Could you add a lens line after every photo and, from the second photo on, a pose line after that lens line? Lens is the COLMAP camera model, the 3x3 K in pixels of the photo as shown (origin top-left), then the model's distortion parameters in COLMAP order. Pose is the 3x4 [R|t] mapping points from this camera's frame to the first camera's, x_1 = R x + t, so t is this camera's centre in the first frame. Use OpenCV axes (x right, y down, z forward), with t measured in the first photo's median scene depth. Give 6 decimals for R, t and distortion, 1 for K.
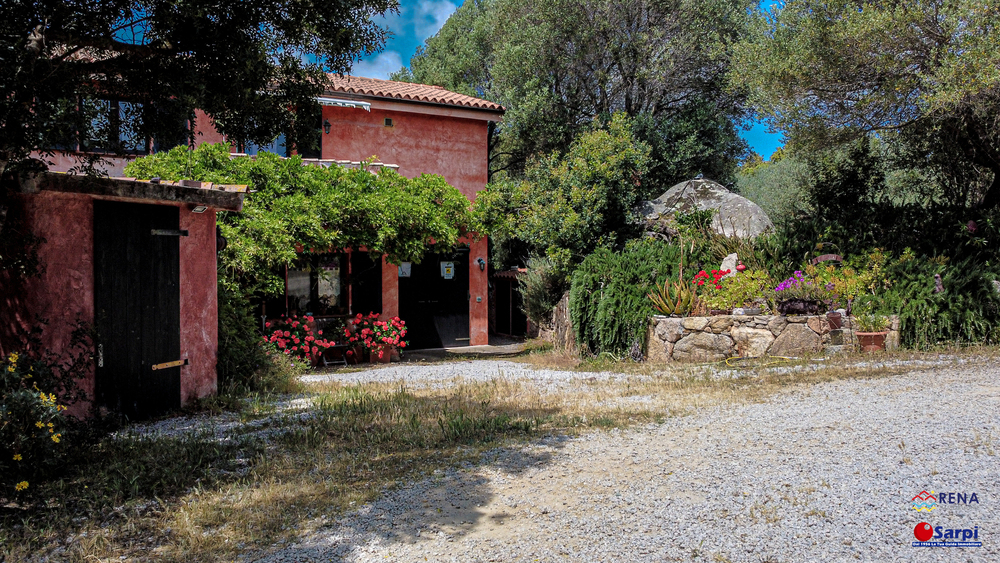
lens RADIAL K [[727.1, 0, 499.9], [0, 727.1, 278.4], [0, 0, 1]] dist [0.004495, 0.000710]
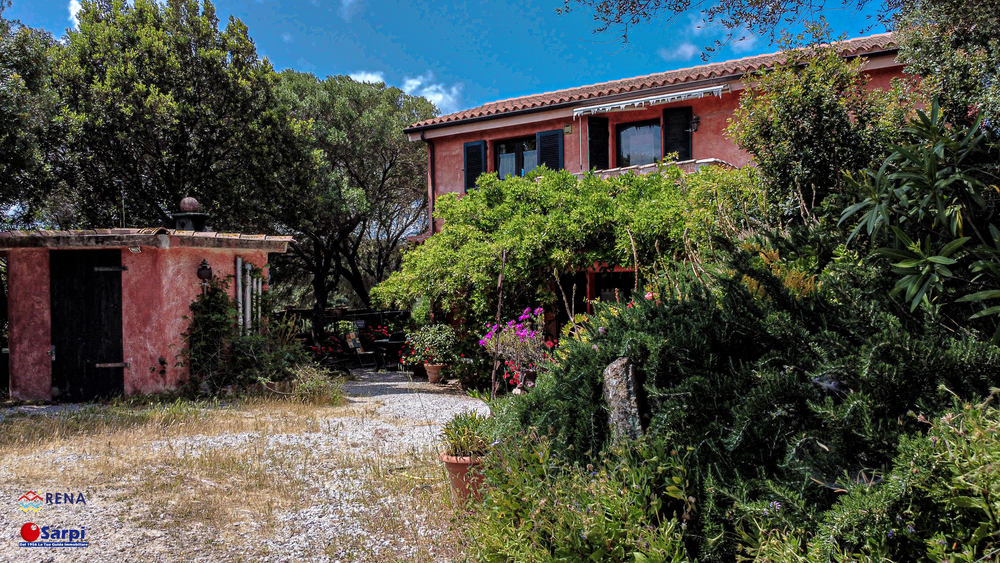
lens RADIAL K [[727.1, 0, 499.9], [0, 727.1, 284.4], [0, 0, 1]] dist [0.004495, 0.000710]
pose [[0.451050, -0.002484, -0.892495, 1.149968], [-0.005070, 0.999973, -0.005345, -0.031042], [0.892484, 0.006936, 0.451026, 1.082728]]
